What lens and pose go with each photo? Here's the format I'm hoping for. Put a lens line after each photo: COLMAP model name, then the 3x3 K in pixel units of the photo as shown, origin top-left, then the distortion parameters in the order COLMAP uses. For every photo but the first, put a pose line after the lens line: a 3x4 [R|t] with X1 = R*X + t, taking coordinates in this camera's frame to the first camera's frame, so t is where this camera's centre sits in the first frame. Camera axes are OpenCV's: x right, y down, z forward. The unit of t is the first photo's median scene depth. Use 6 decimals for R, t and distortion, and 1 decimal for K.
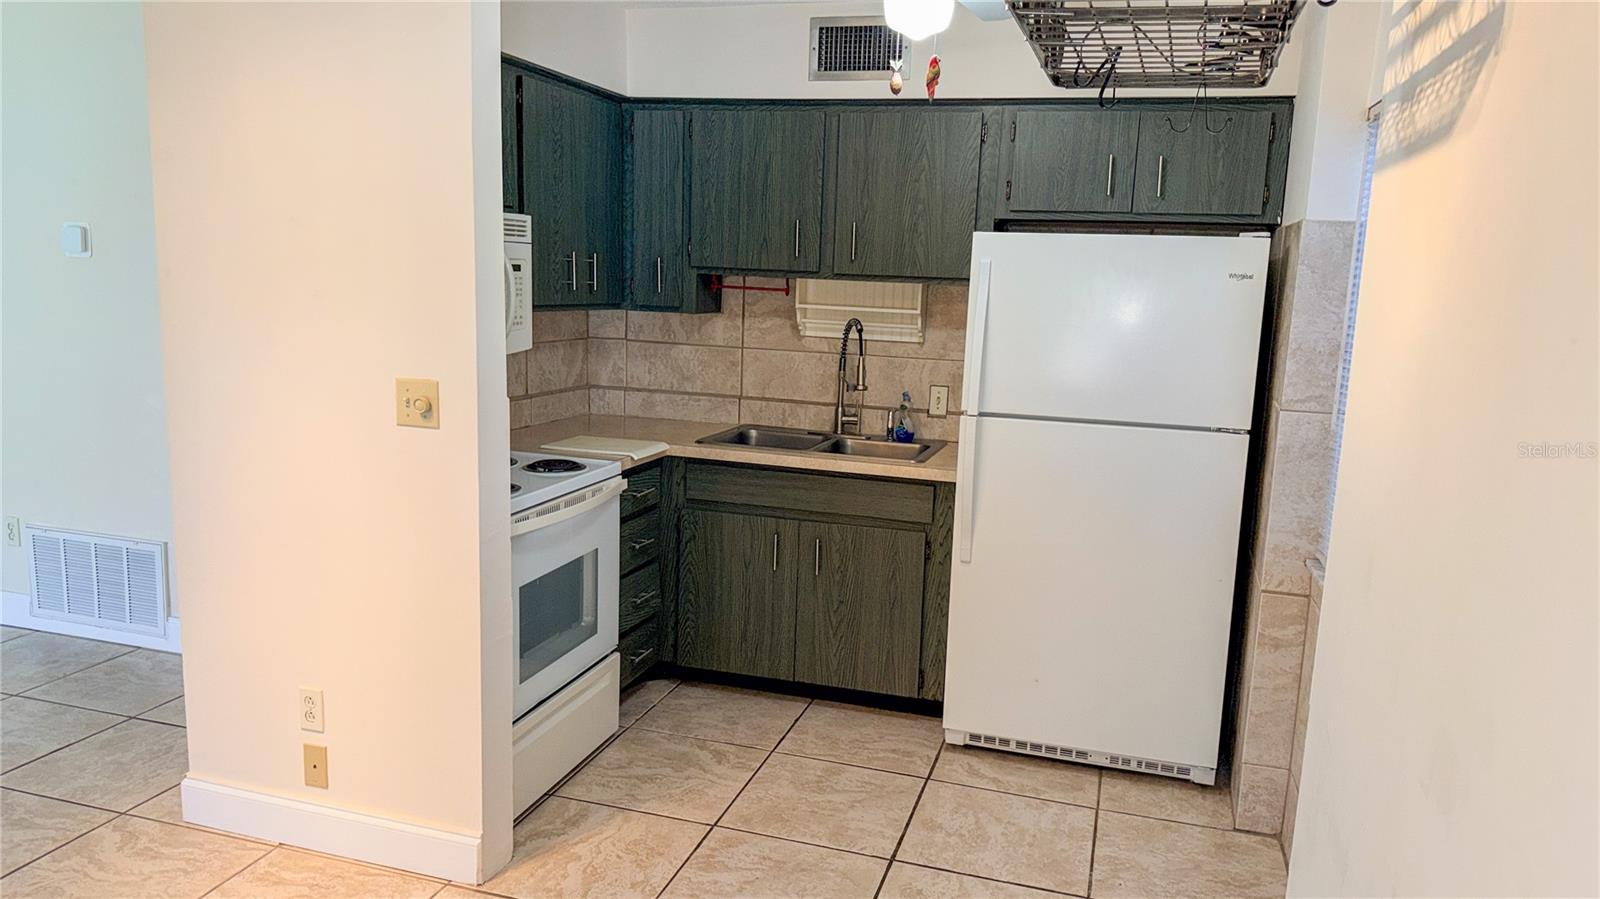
lens RADIAL K [[1122.0, 0, 806.1], [0, 1122.0, 453.9], [0, 0, 1]] dist [0.071406, -0.101913]
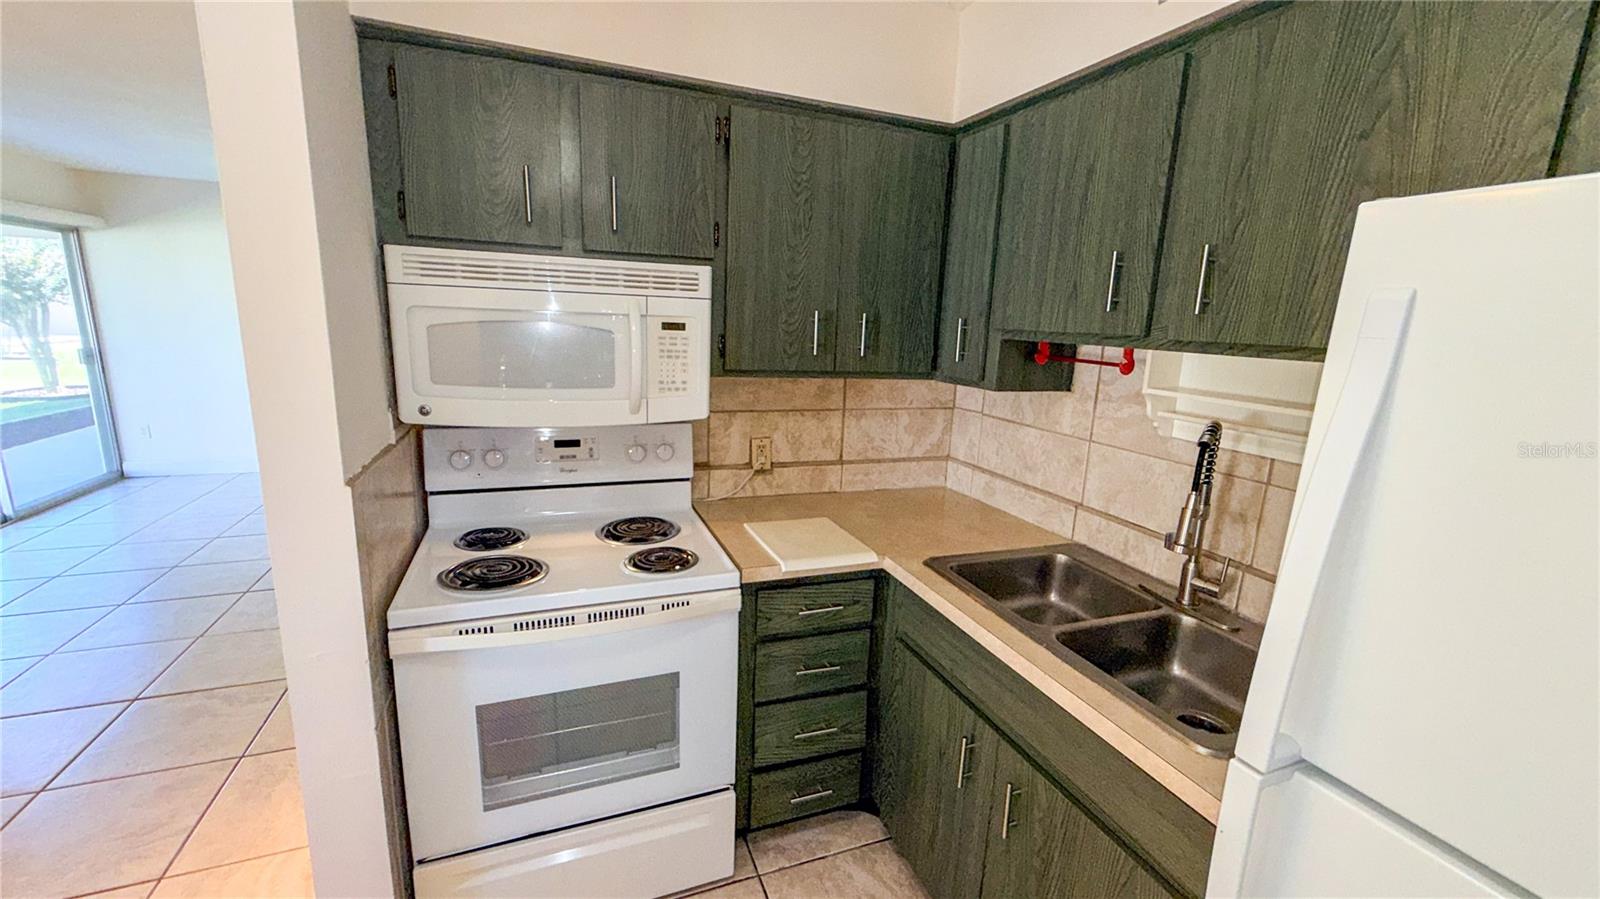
lens RADIAL K [[631.8, 0, 794.8], [0, 631.8, 448.5], [0, 0, 1]] dist [-0.000091, -0.000108]
pose [[0.608266, 0.146095, -0.780172, 0.171376], [-0.144970, 0.986830, 0.071767, -0.103945], [0.780382, 0.069448, 0.621434, 0.670855]]
